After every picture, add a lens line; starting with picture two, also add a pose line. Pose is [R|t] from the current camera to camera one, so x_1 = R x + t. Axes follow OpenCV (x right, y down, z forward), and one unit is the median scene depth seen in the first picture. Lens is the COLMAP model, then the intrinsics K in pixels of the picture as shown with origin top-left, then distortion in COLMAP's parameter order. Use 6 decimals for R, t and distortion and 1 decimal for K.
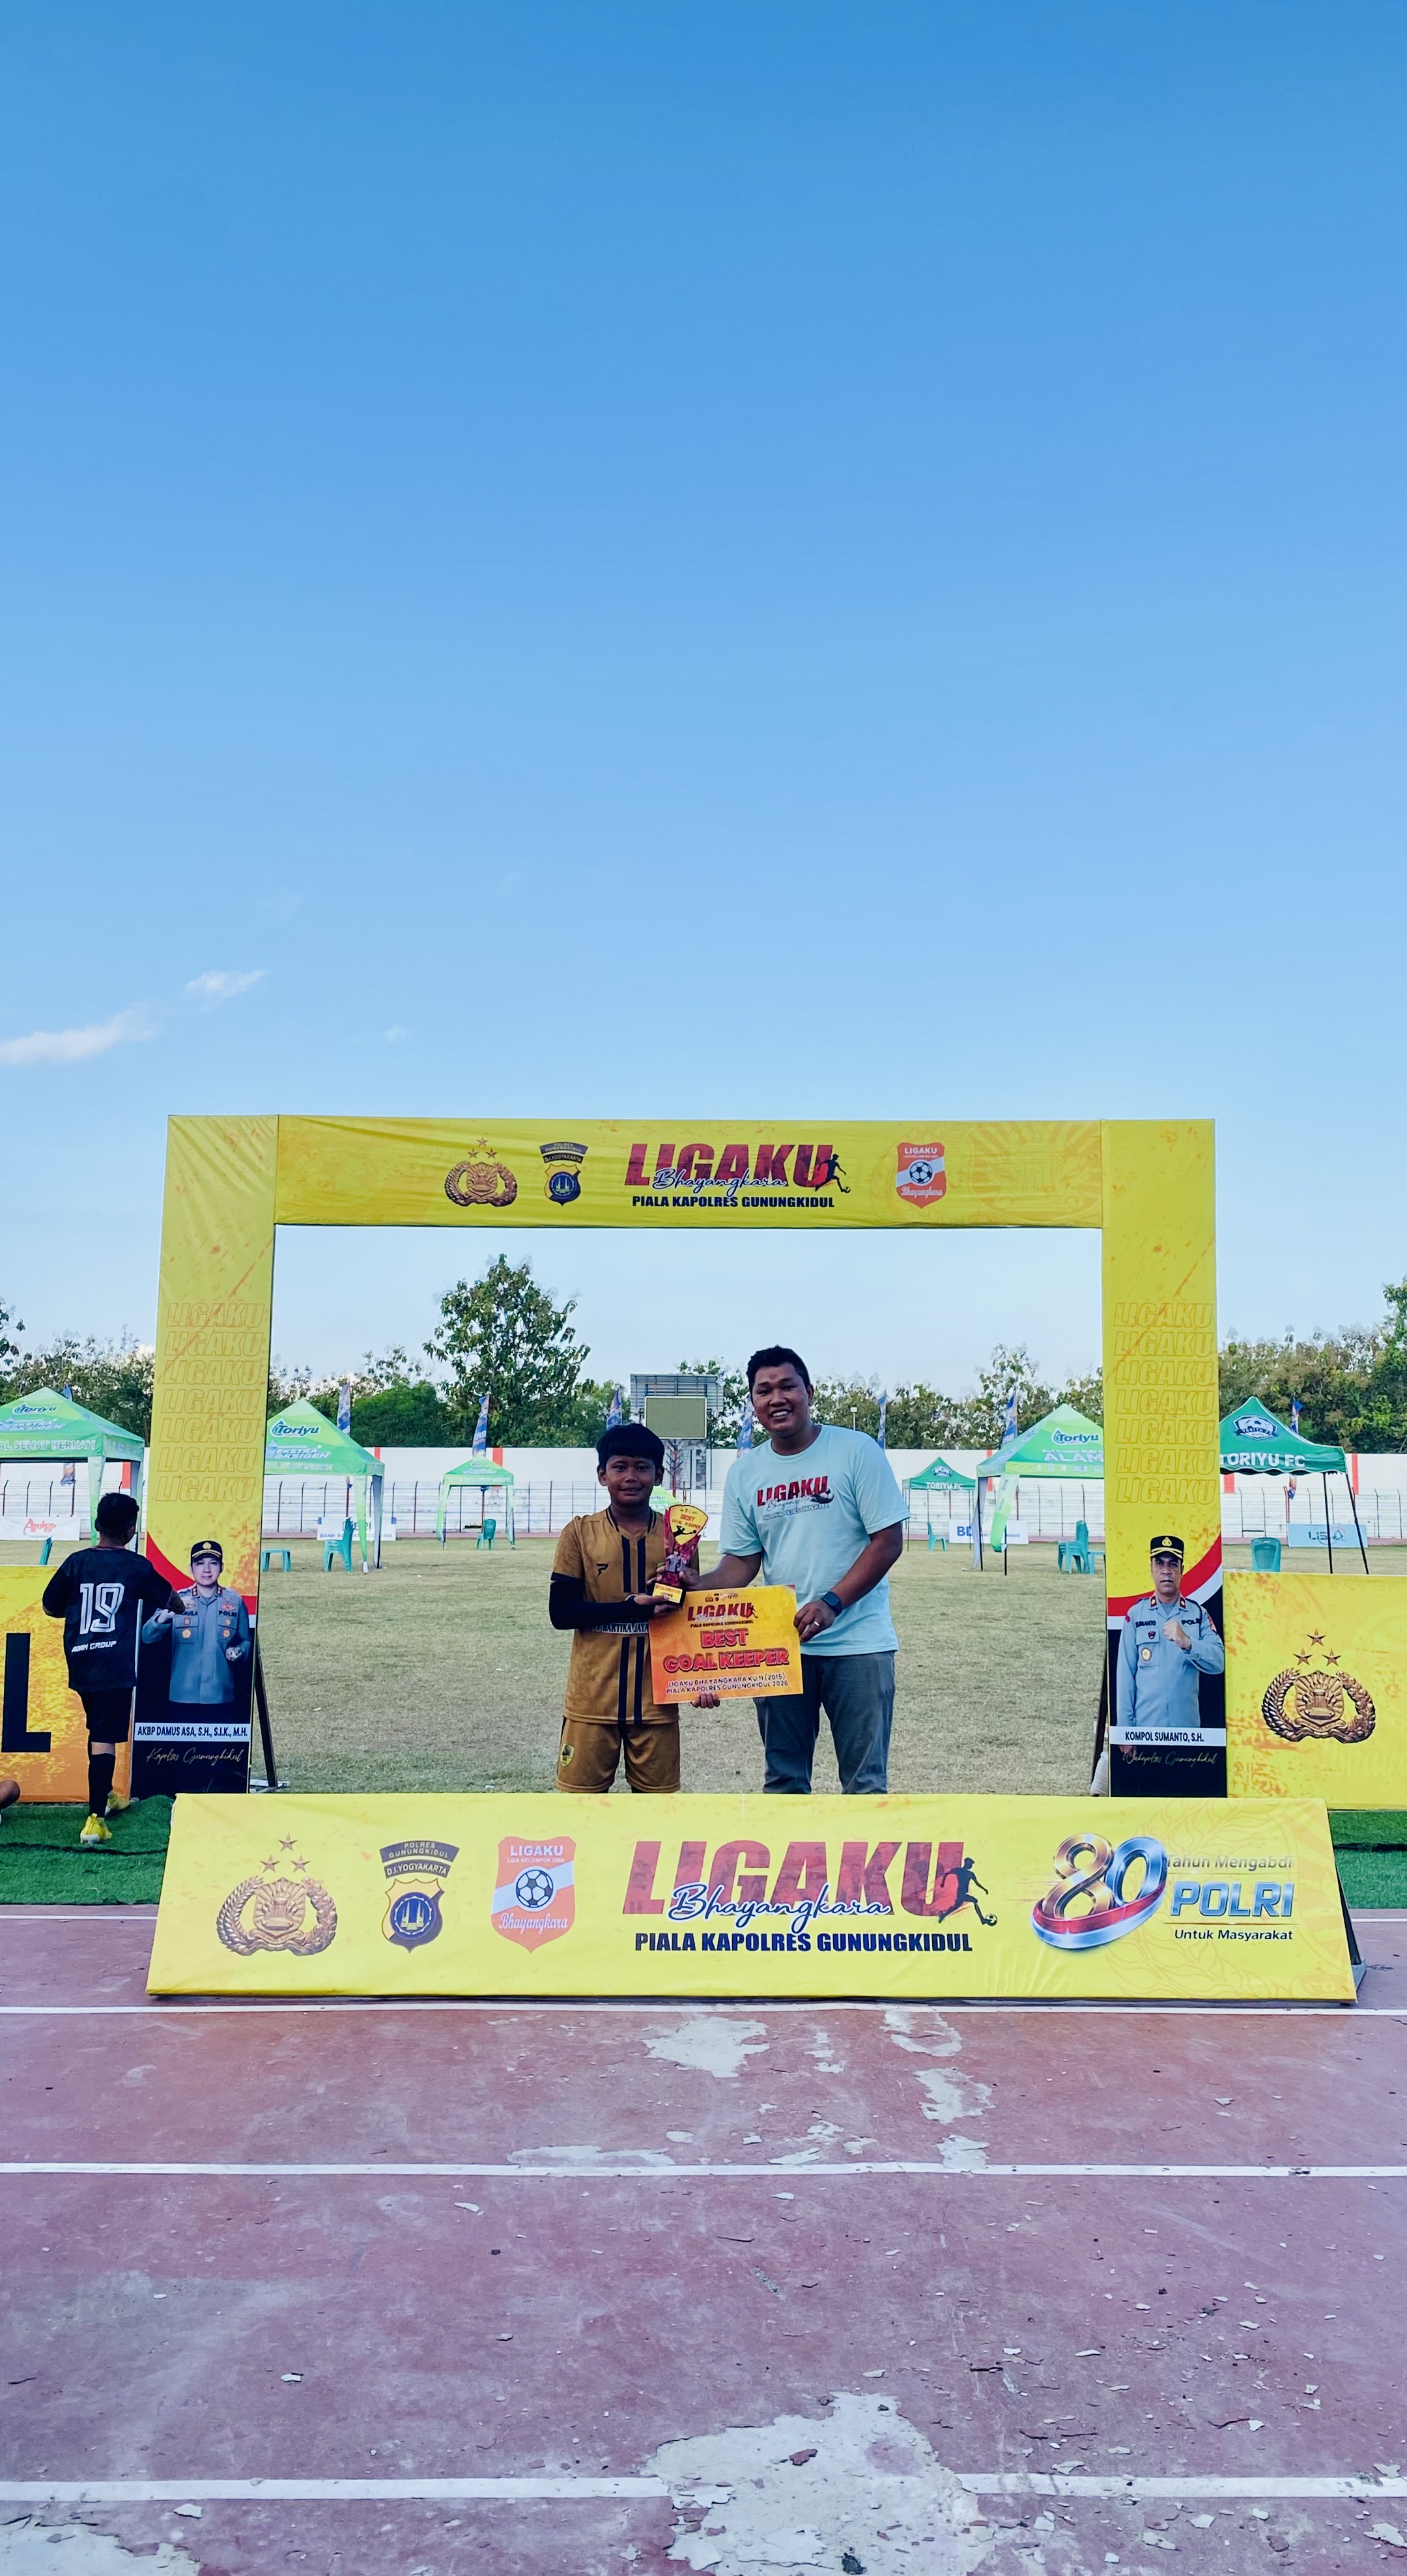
lens RADIAL K [[1899.9, 0, 729.4], [0, 1899.9, 1230.5], [0, 0, 1]] dist [-0.000717, 0.007443]
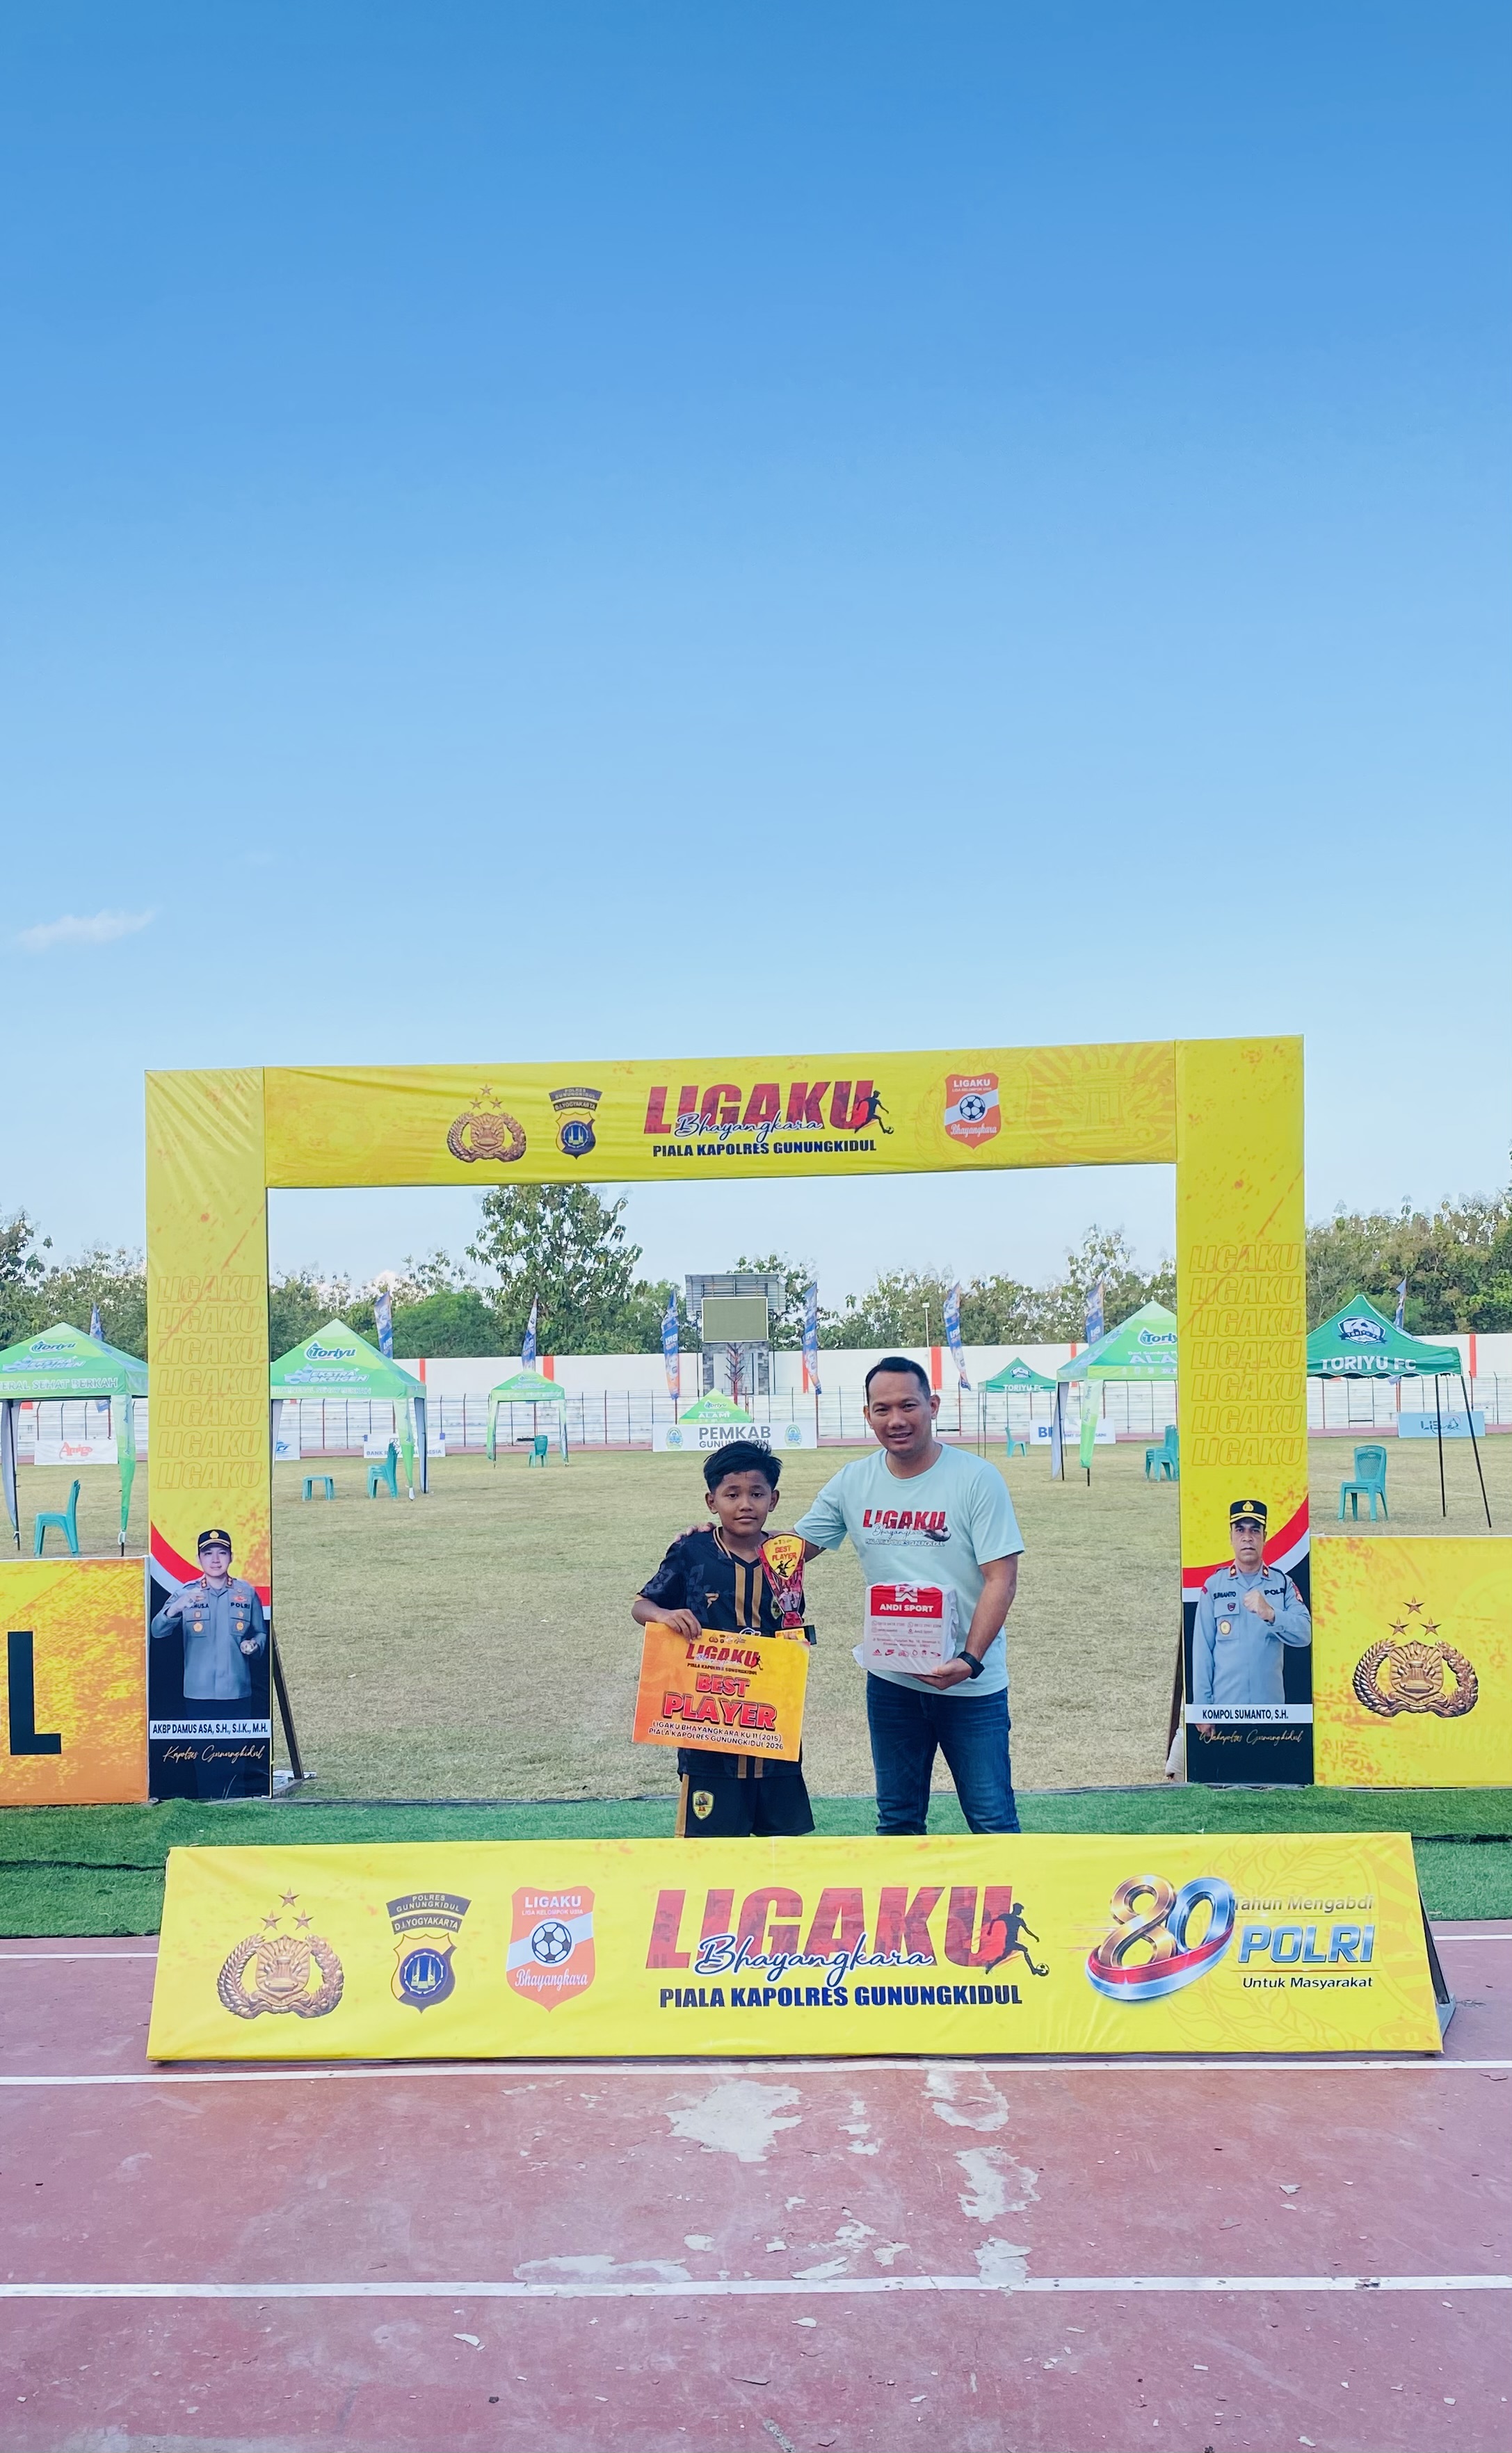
lens RADIAL K [[2029.8, 0, 700.8], [0, 2029.8, 1360.7], [0, 0, 1]] dist [0.008501, -0.011025]
pose [[0.998540, -0.027194, -0.046670, 0.032615], [0.032622, 0.992263, 0.119791, -0.072090], [0.043052, -0.121139, 0.991702, 0.058470]]
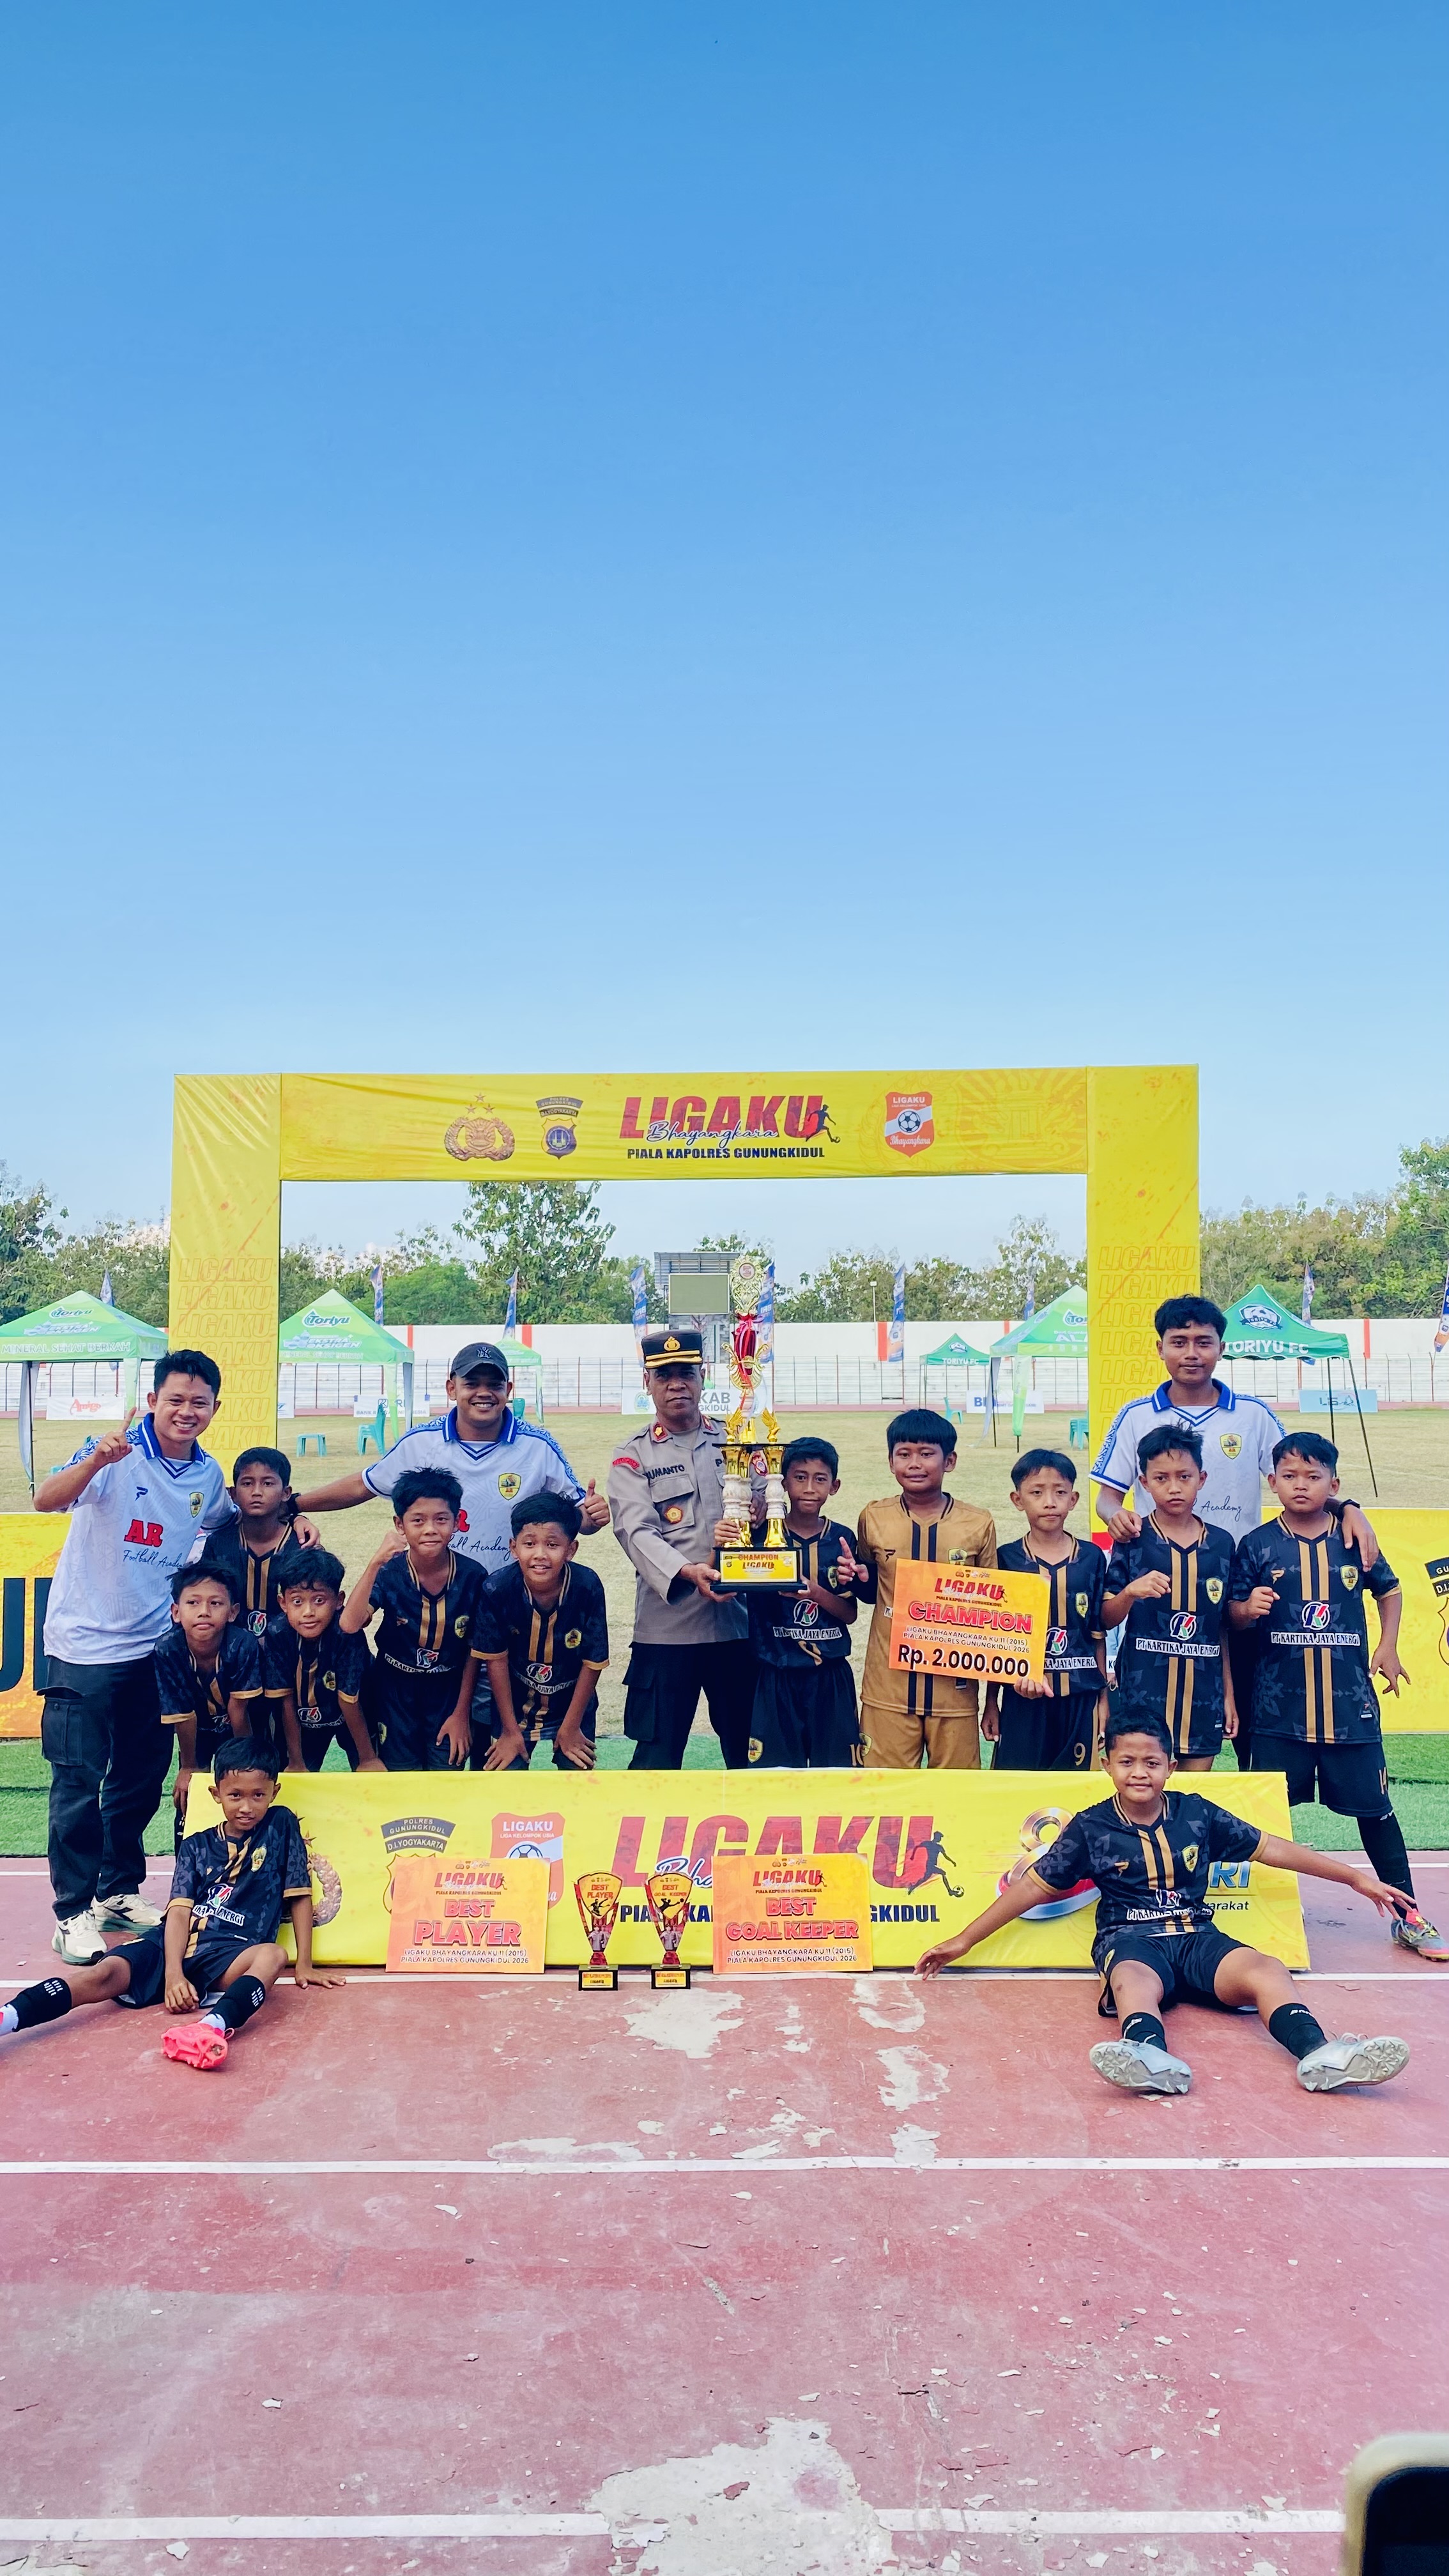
lens RADIAL K [[1863.3, 0, 721.3], [0, 1863.3, 1234.7], [0, 0, 1]] dist [0.002858, 0.002576]
pose [[0.999778, -0.012620, -0.016873, 0.036783], [0.013754, 0.997531, 0.068873, -0.093009], [0.015962, -0.069089, 0.997483, -0.010188]]
